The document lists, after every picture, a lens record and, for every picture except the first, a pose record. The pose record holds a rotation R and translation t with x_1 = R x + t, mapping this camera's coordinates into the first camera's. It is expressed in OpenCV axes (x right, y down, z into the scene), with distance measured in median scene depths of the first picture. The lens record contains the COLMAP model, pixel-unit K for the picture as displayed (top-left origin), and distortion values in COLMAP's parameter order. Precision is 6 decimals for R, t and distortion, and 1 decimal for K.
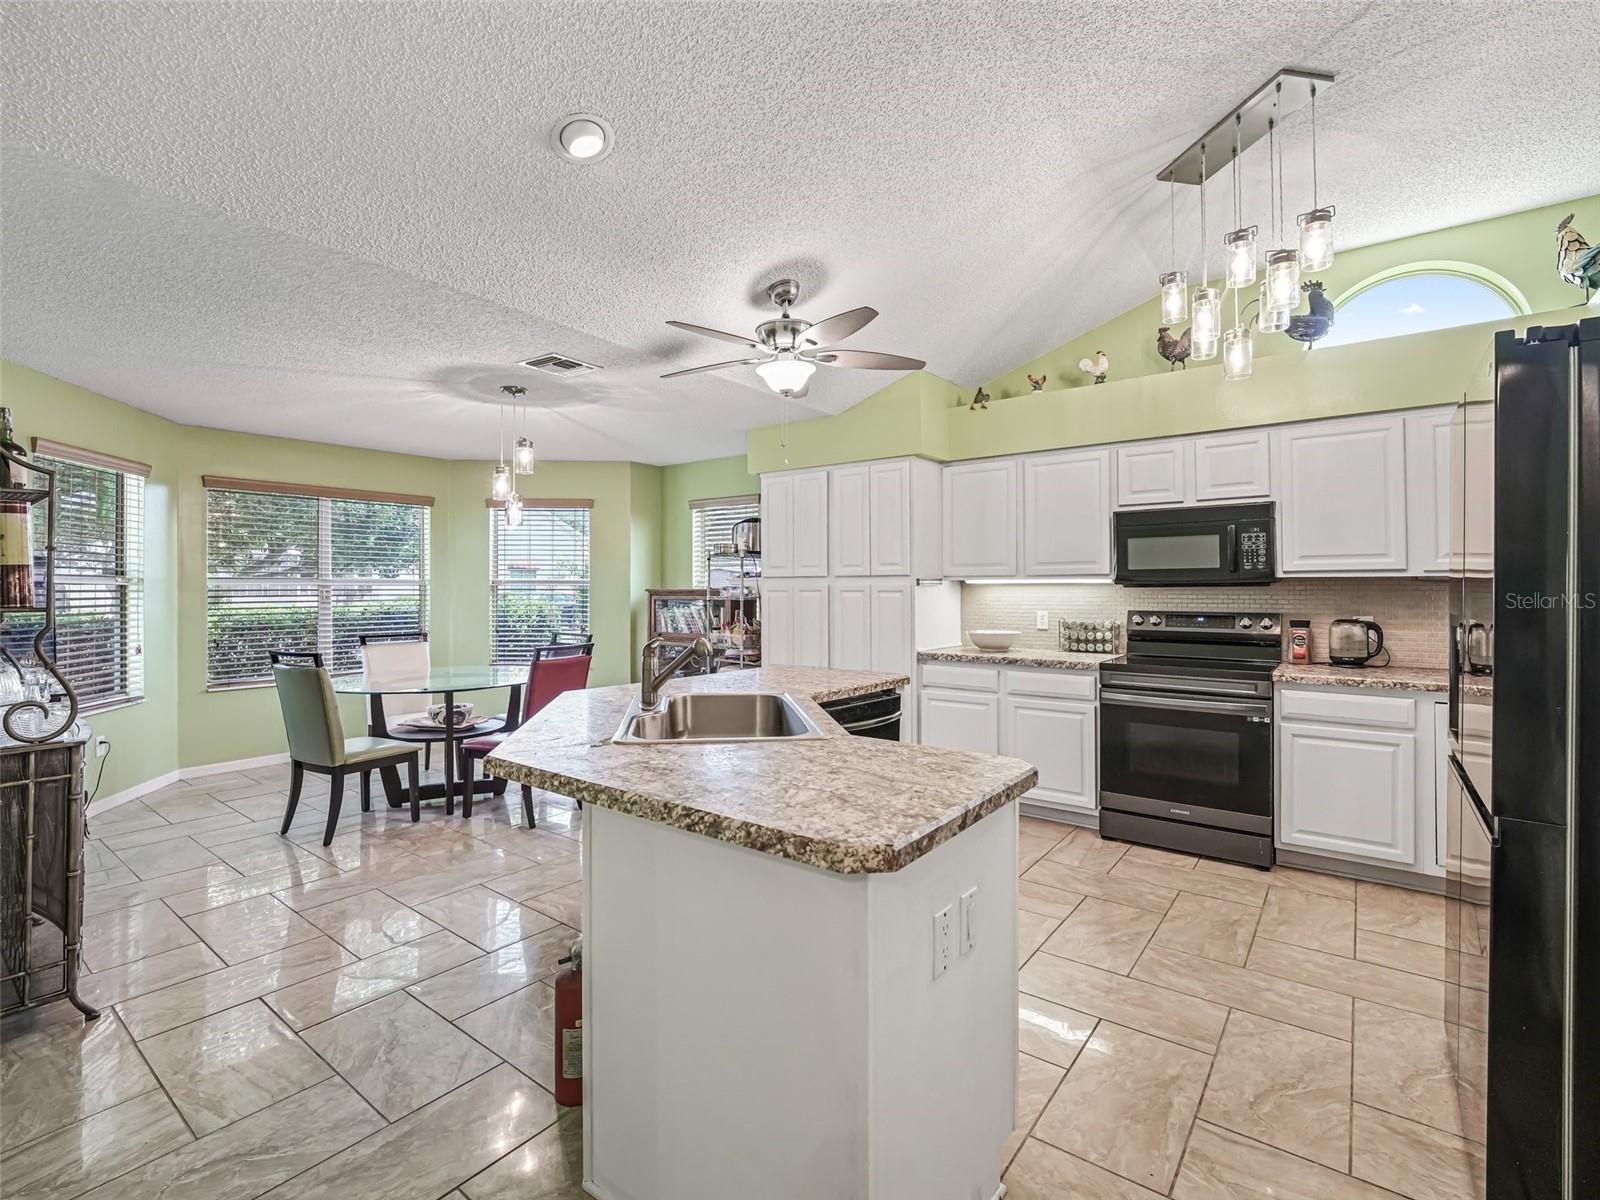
lens RADIAL K [[723.7, 0, 796.0], [0, 723.7, 586.4], [0, 0, 1]] dist [-0.001221, -0.008328]
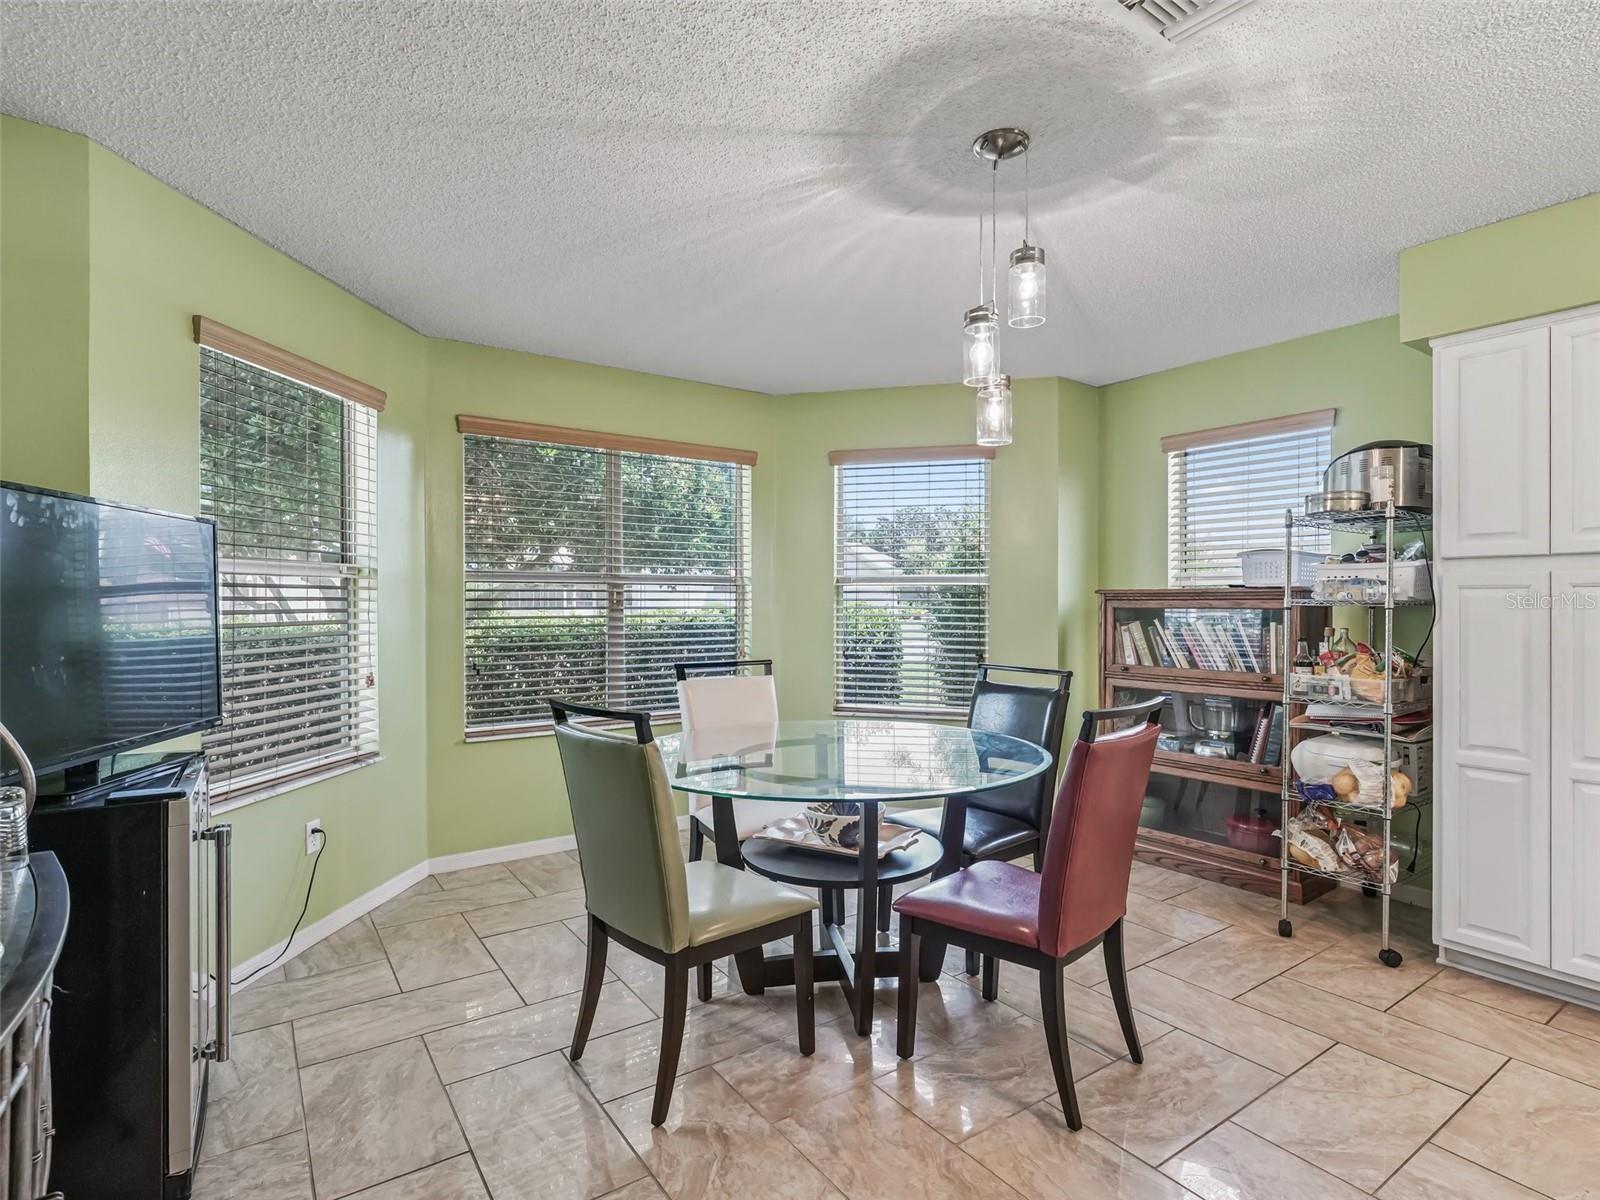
lens RADIAL K [[799.4, 0, 793.2], [0, 799.4, 604.0], [0, 0, 1]] dist [-0.001529, -0.000197]
pose [[0.949169, 0.000395, -0.314767, -0.331304], [0.000695, 0.999994, 0.003351, 0.018149], [0.314766, -0.003399, 0.949163, 0.440914]]
